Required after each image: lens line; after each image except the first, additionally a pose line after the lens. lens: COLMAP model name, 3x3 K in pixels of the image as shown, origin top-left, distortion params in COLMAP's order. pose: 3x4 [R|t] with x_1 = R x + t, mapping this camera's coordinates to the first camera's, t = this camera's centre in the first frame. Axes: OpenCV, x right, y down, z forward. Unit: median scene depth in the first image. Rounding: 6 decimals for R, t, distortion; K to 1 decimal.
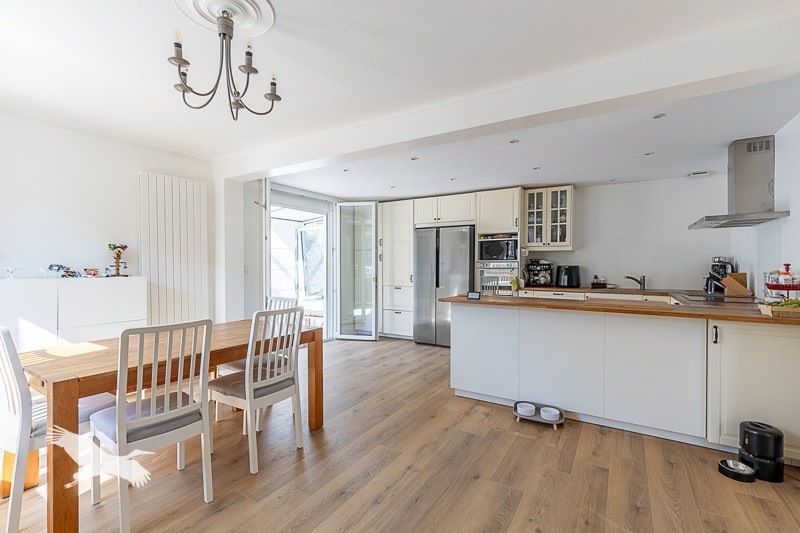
lens RADIAL K [[362.7, 0, 397.4], [0, 362.7, 264.9], [0, 0, 1]] dist [-0.000148, -0.000689]
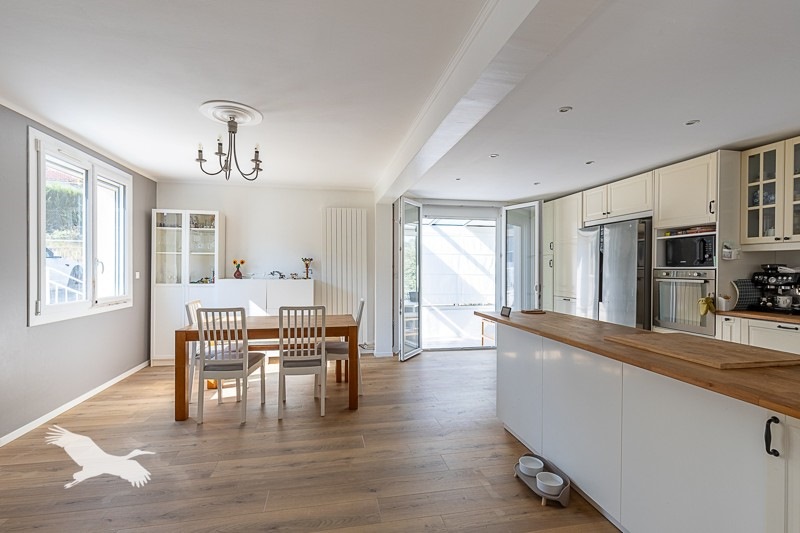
lens RADIAL K [[362.7, 0, 395.0], [0, 362.7, 270.2], [0, 0, 1]] dist [-0.000148, -0.000689]
pose [[0.672651, 0.005499, -0.739939, 0.415706], [-0.002453, 0.999983, 0.005202, -0.008992], [0.739956, -0.001684, 0.672654, 0.159576]]
